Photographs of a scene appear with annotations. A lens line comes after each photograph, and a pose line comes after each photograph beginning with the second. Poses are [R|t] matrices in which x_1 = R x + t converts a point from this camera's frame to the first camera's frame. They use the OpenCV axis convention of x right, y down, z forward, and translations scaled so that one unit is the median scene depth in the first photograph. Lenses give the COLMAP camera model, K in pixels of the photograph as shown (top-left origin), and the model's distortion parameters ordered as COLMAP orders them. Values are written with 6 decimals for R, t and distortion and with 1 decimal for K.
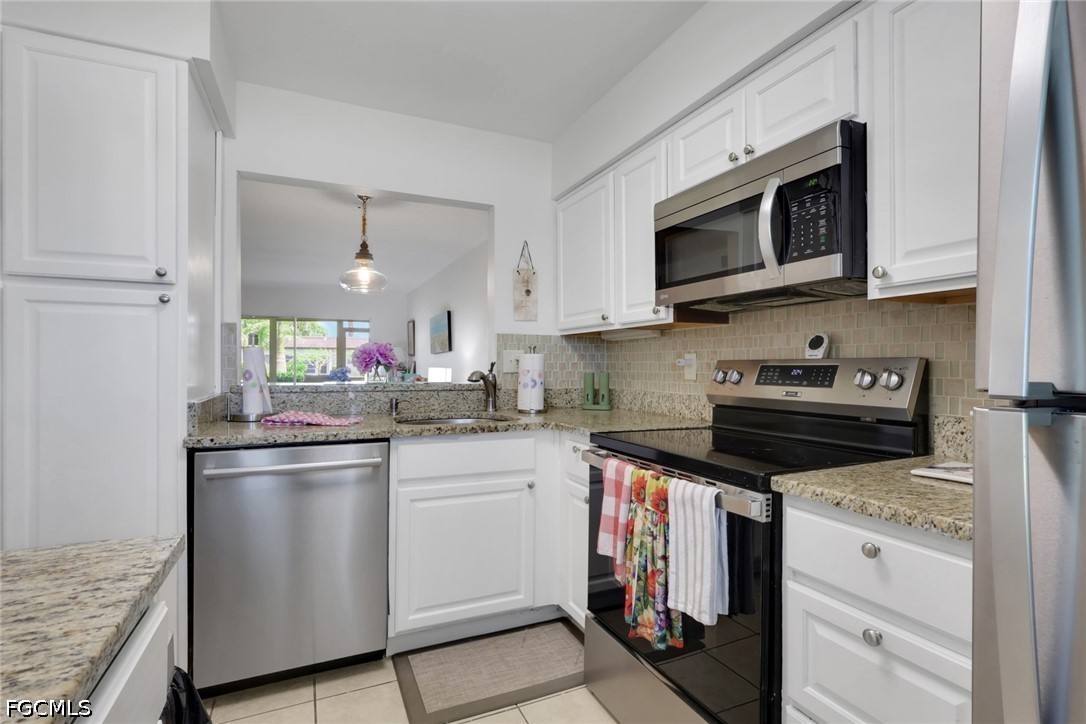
lens RADIAL K [[517.6, 0, 549.6], [0, 517.6, 362.6], [0, 0, 1]] dist [0.004848, -0.000027]
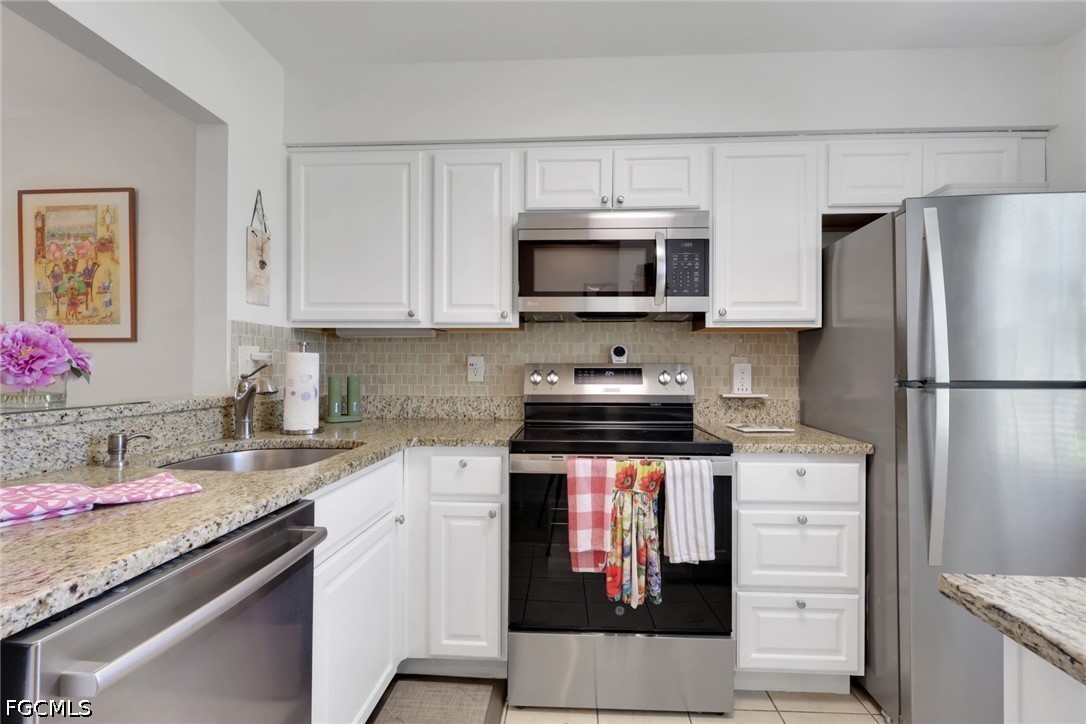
lens RADIAL K [[517.6, 0, 551.8], [0, 517.6, 362.8], [0, 0, 1]] dist [0.004848, -0.000027]
pose [[0.467425, 0.004001, 0.884024, -0.784882], [-0.006798, 0.999976, -0.000932, -0.006427], [-0.884007, -0.005574, 0.467441, 0.526321]]
